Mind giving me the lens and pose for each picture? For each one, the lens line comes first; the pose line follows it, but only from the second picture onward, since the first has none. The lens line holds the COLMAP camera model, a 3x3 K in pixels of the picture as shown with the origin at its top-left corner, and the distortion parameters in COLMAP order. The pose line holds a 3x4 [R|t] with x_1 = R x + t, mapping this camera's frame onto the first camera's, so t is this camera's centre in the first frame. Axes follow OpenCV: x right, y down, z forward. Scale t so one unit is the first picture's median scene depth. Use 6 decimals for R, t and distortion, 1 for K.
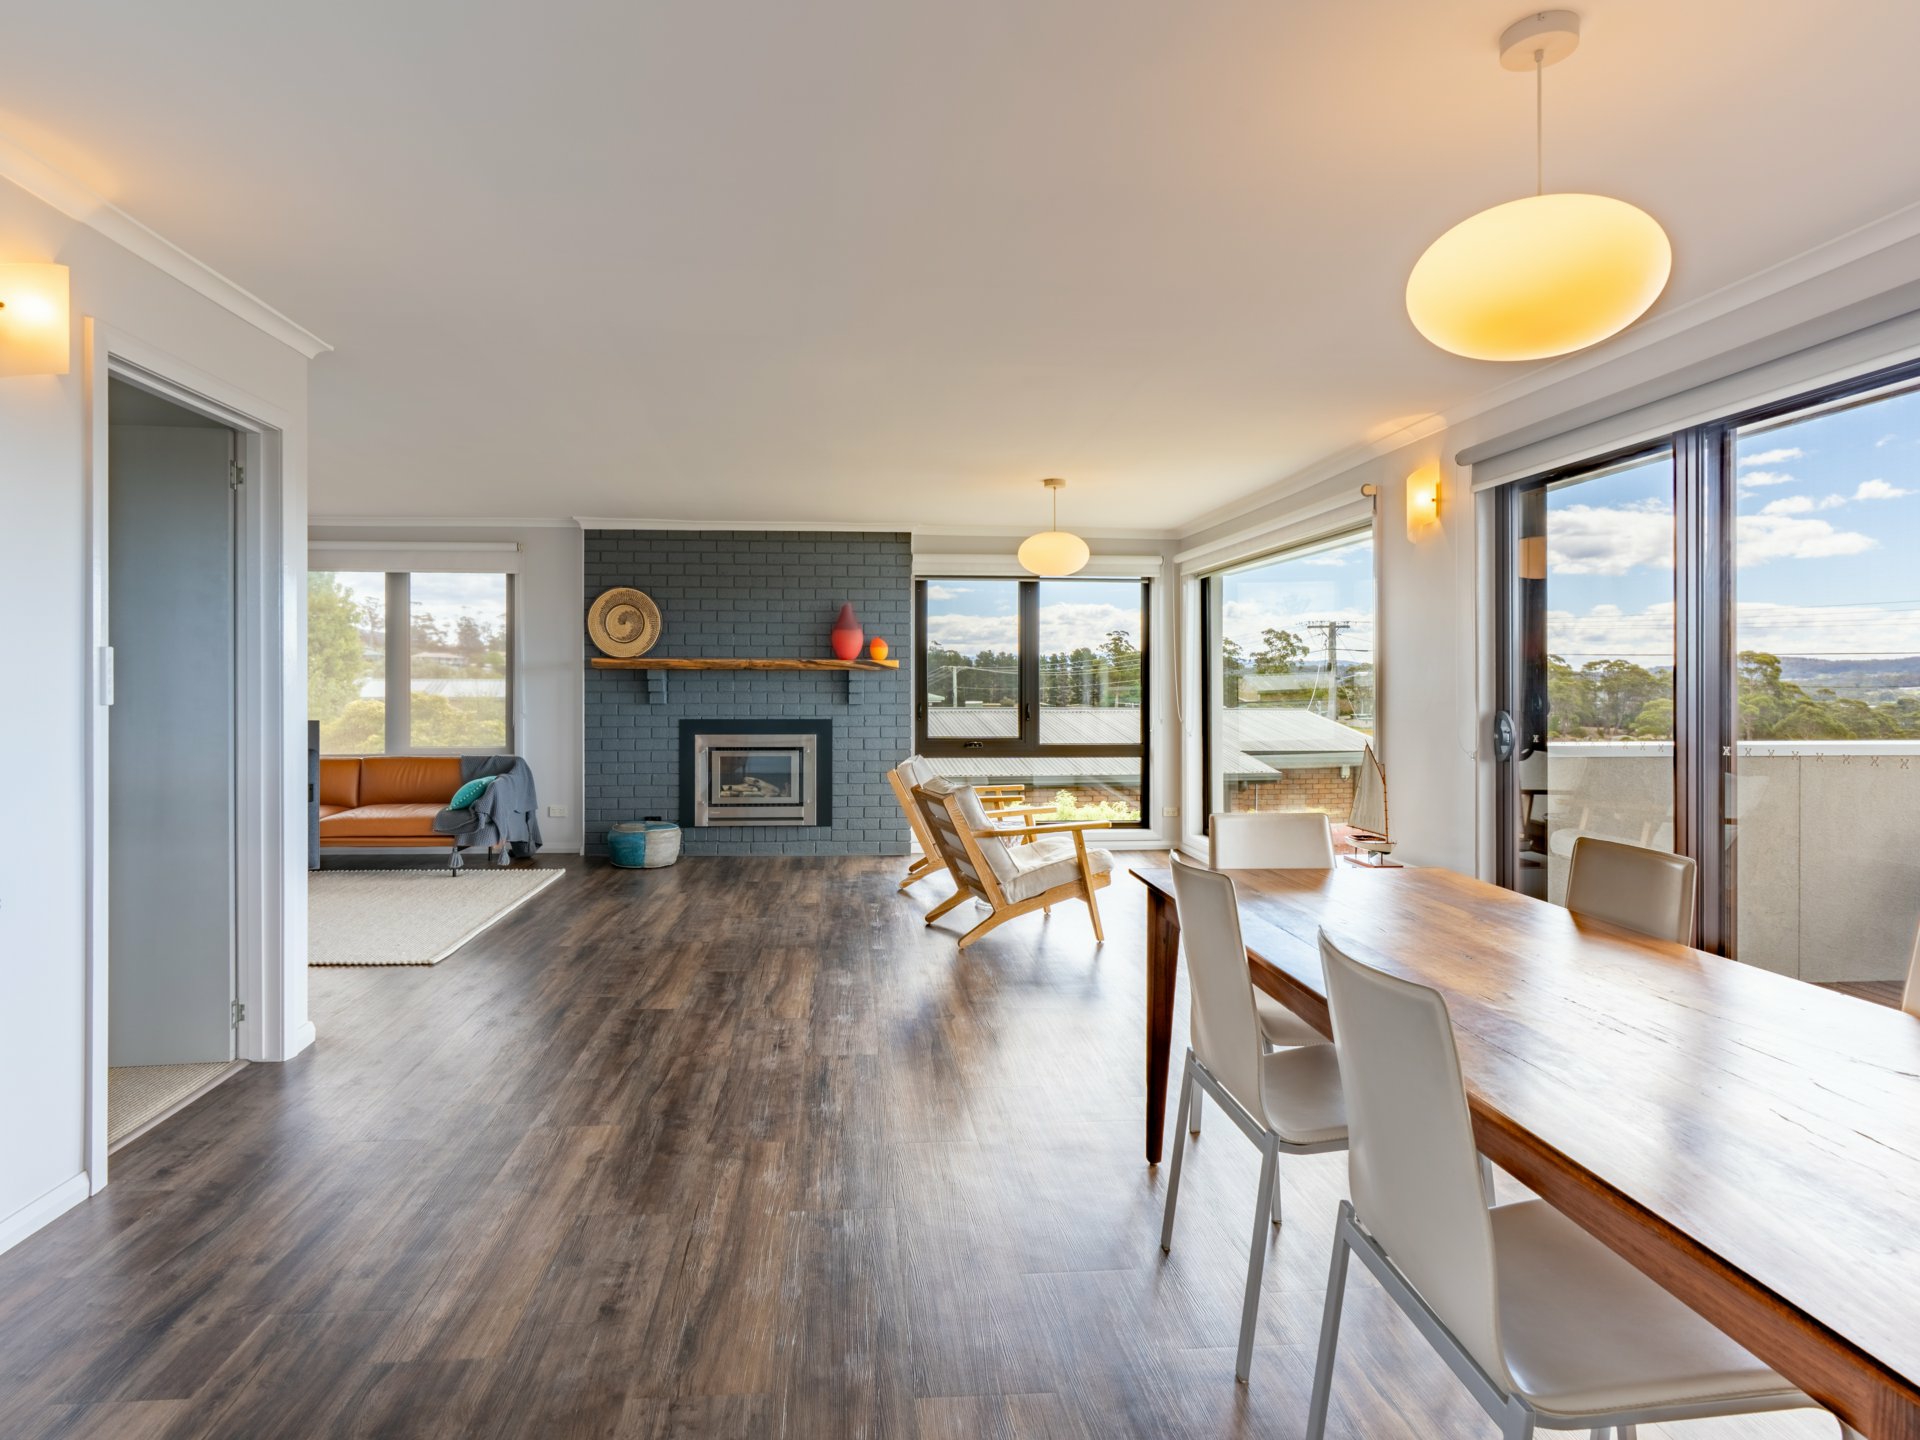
lens RADIAL K [[1029.4, 0, 959.2], [0, 1029.4, 714.4], [0, 0, 1]] dist [0.002170, 0.000393]
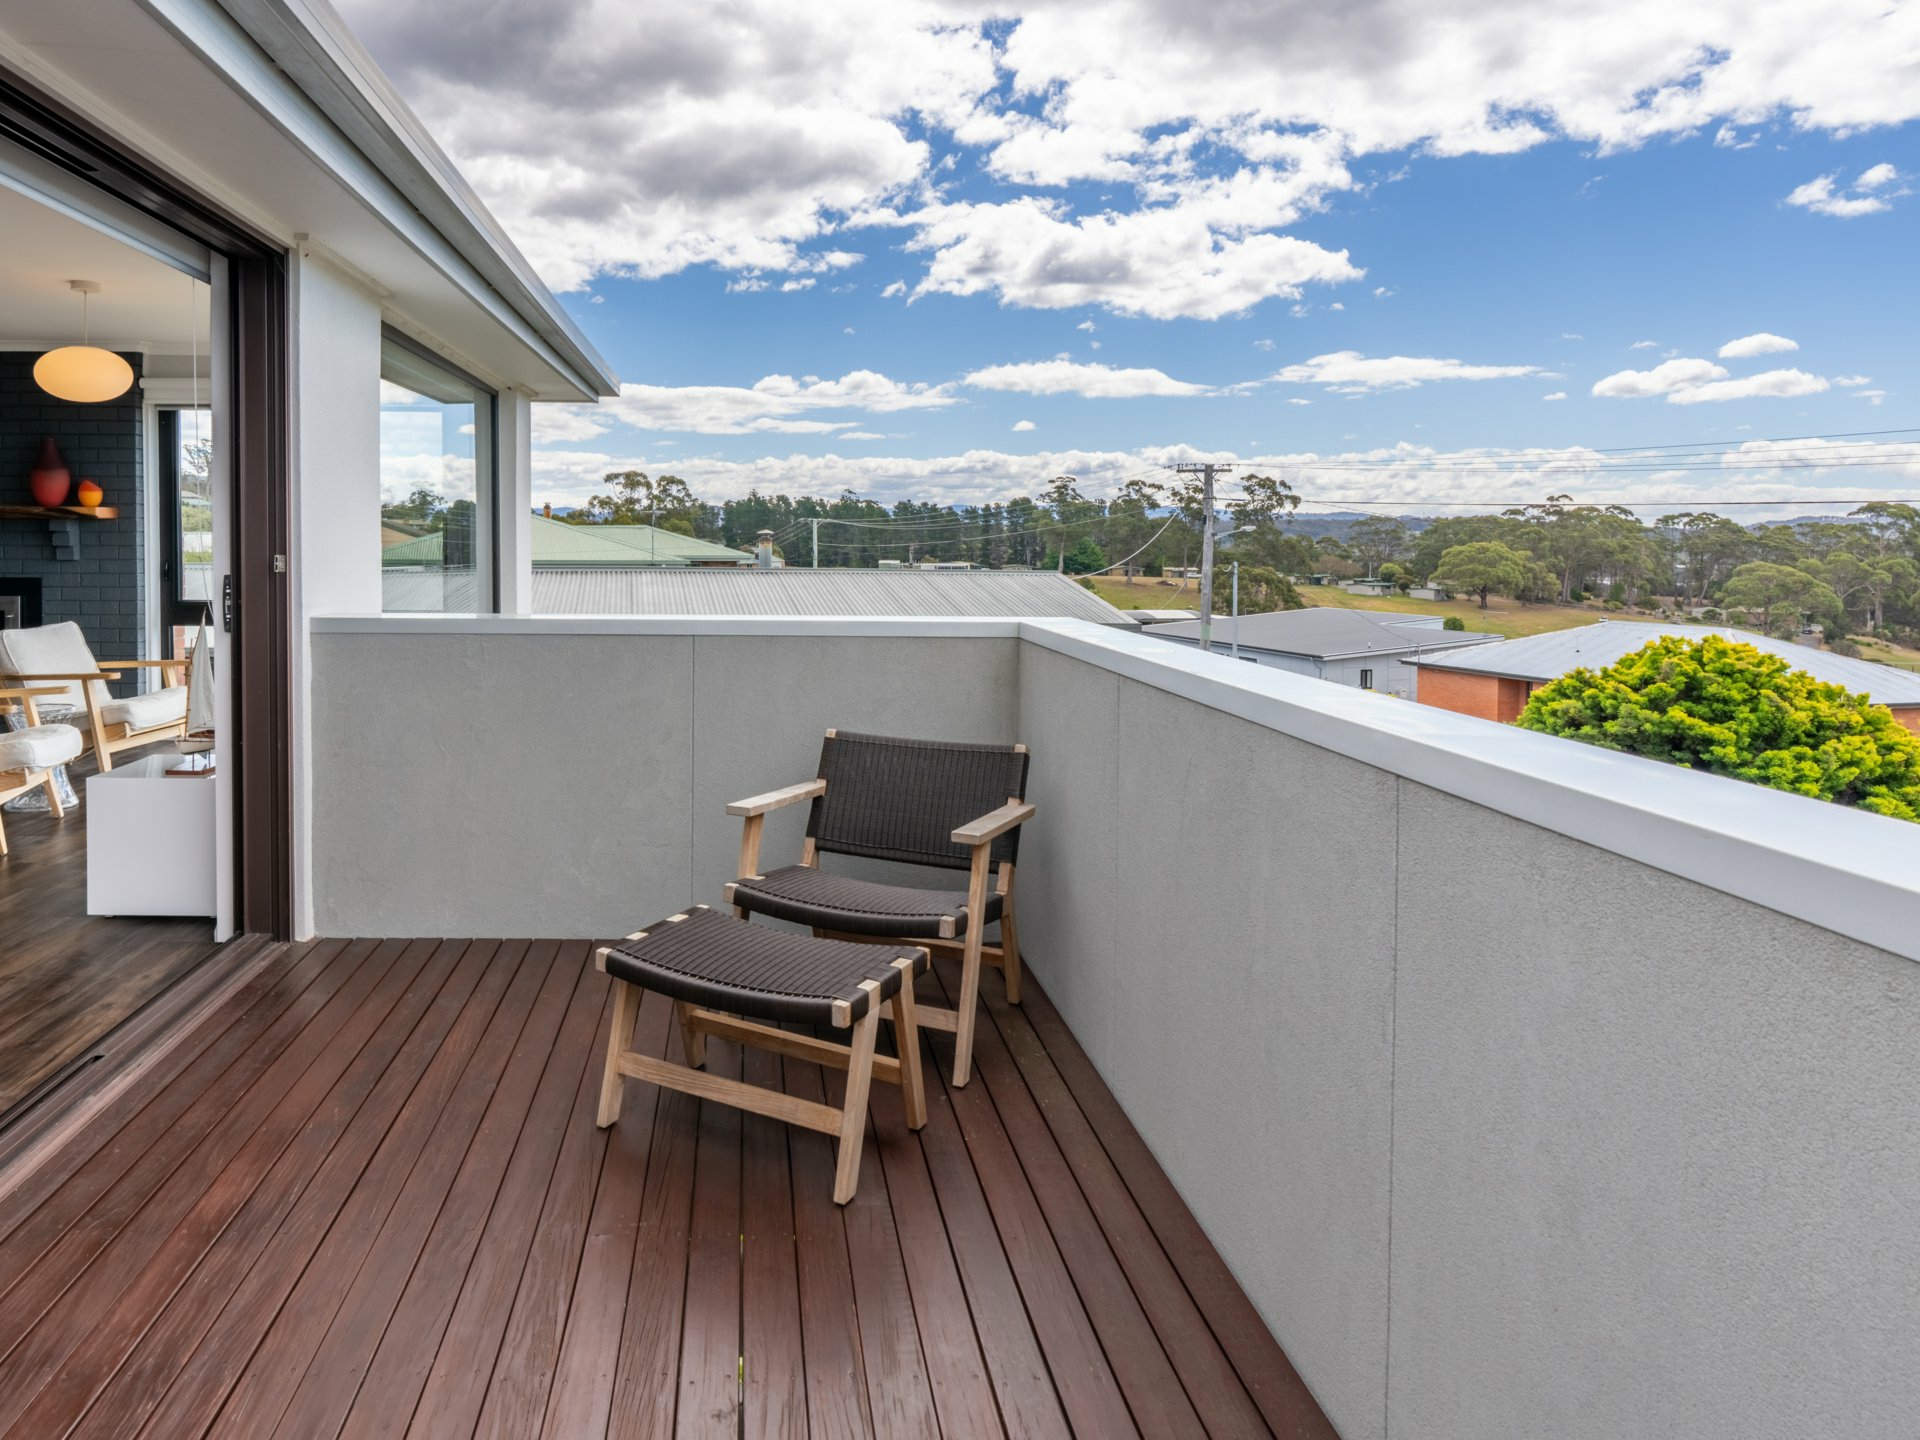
lens RADIAL K [[1153.3, 0, 960.0], [0, 1153.3, 710.2], [0, 0, 1]] dist [-0.002298, 0.000674]
pose [[0.992737, 0.021145, -0.118435, 0.186102], [-0.007217, 0.993127, 0.116820, -0.000927], [0.120091, -0.115117, 0.986066, 0.034163]]
